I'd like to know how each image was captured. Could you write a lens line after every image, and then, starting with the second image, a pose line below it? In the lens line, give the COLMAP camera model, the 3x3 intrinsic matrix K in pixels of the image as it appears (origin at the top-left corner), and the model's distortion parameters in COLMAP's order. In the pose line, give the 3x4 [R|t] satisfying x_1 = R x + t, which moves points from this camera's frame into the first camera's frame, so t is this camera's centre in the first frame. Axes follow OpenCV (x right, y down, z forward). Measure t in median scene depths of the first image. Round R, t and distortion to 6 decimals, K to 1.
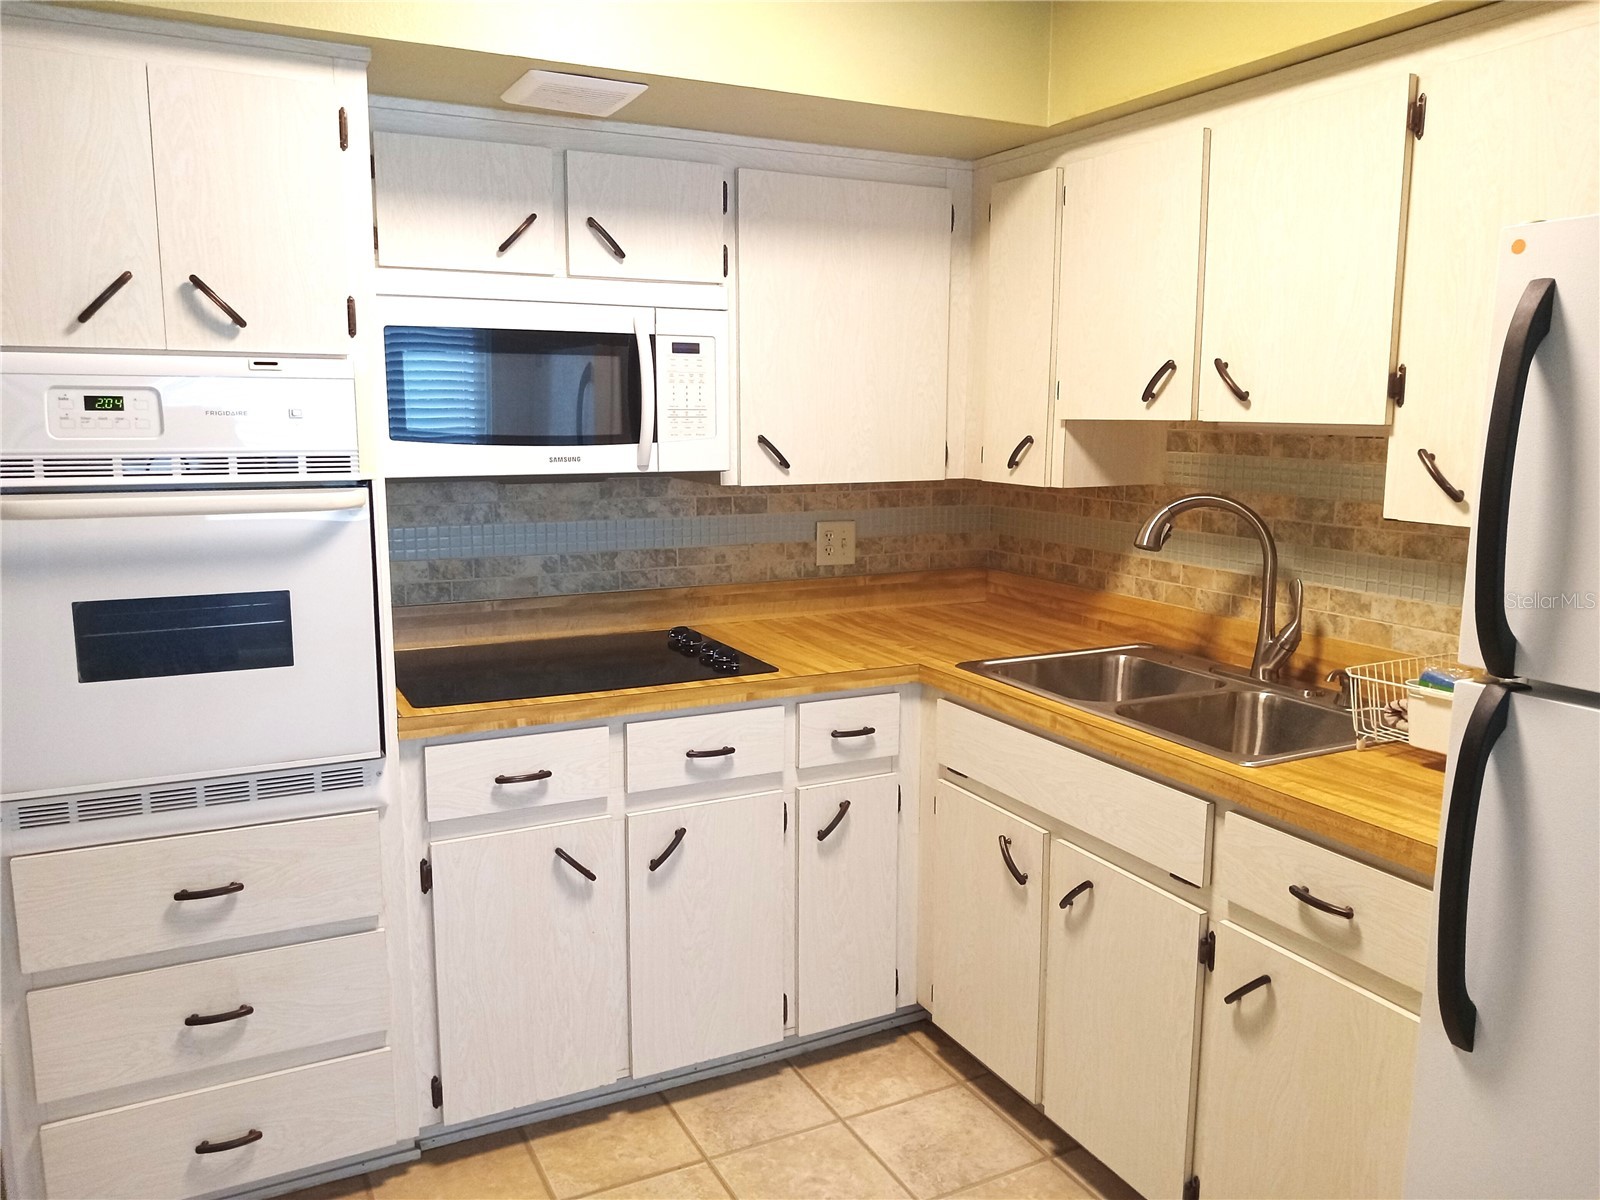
lens RADIAL K [[1189.8, 0, 798.9], [0, 1189.8, 596.8], [0, 0, 1]] dist [0.004120, -0.005653]
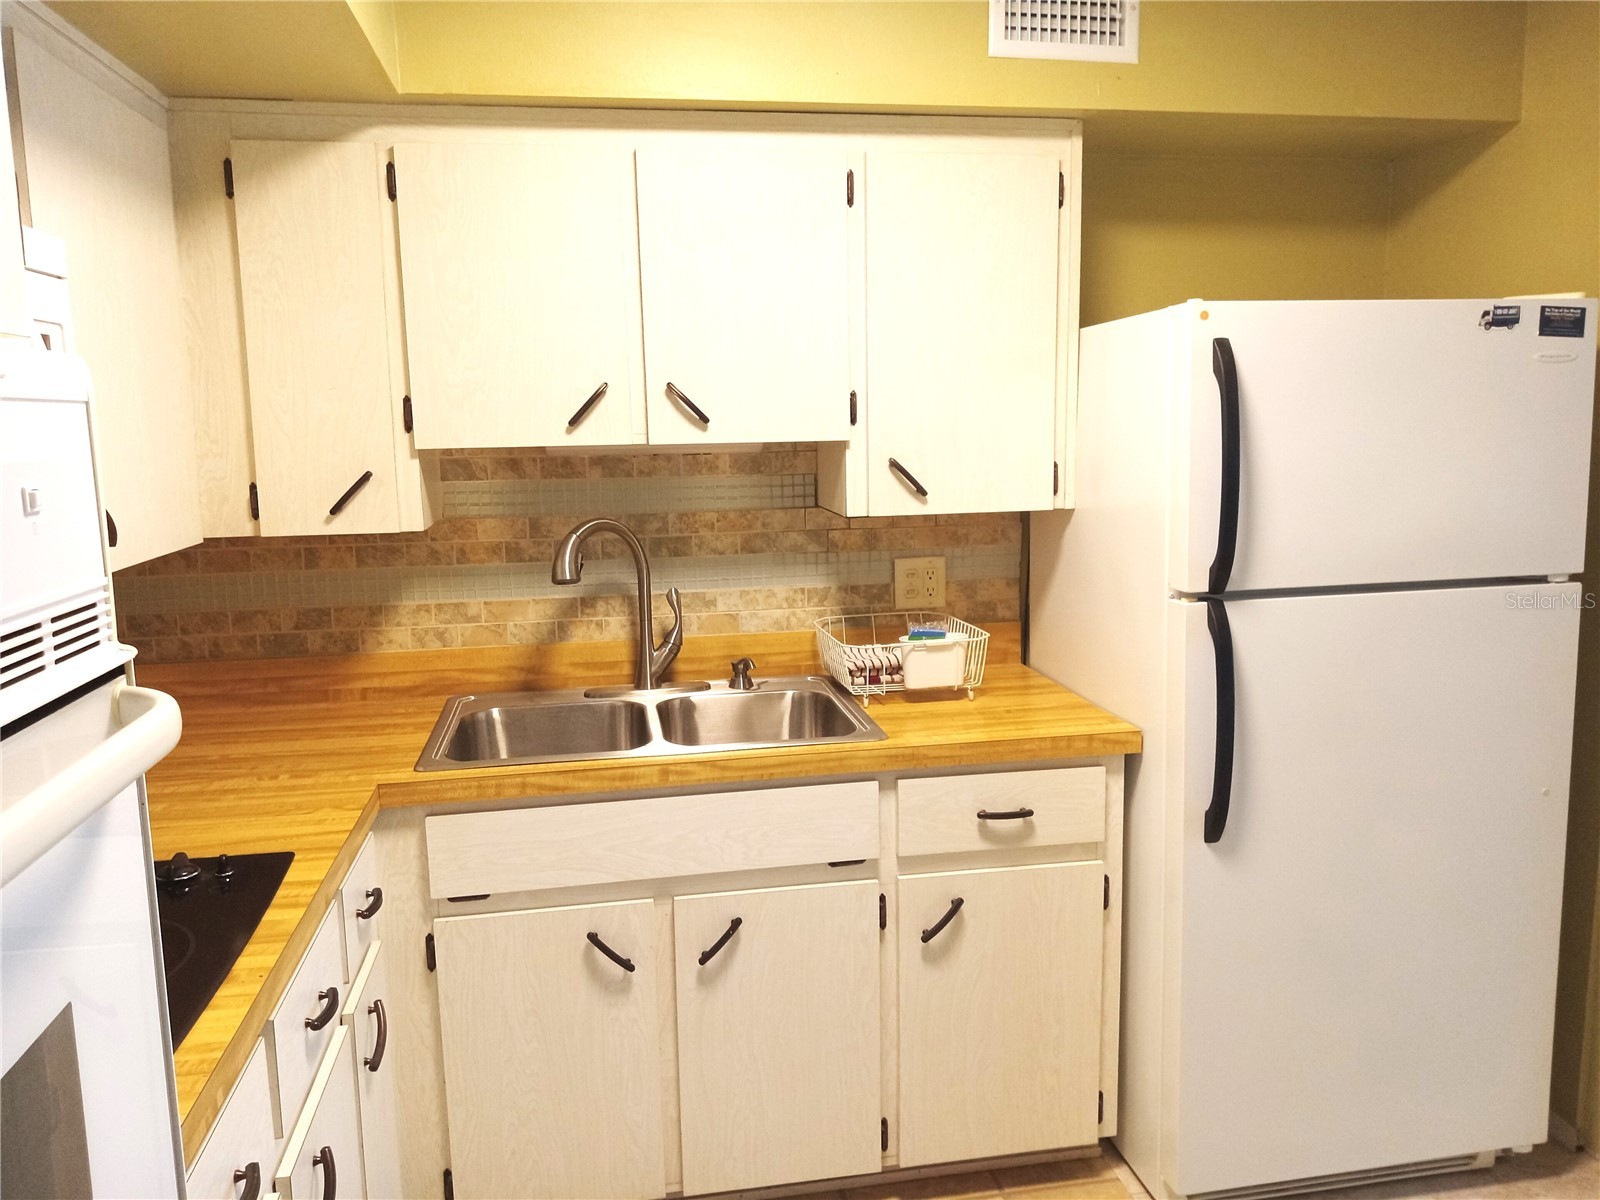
lens RADIAL K [[1189.8, 0, 798.9], [0, 1189.8, 596.8], [0, 0, 1]] dist [0.004120, -0.005653]
pose [[0.282763, -0.152871, 0.946930, -0.536251], [0.170630, 0.979489, 0.107176, -0.097386], [-0.943891, 0.131269, 0.303047, 0.538539]]
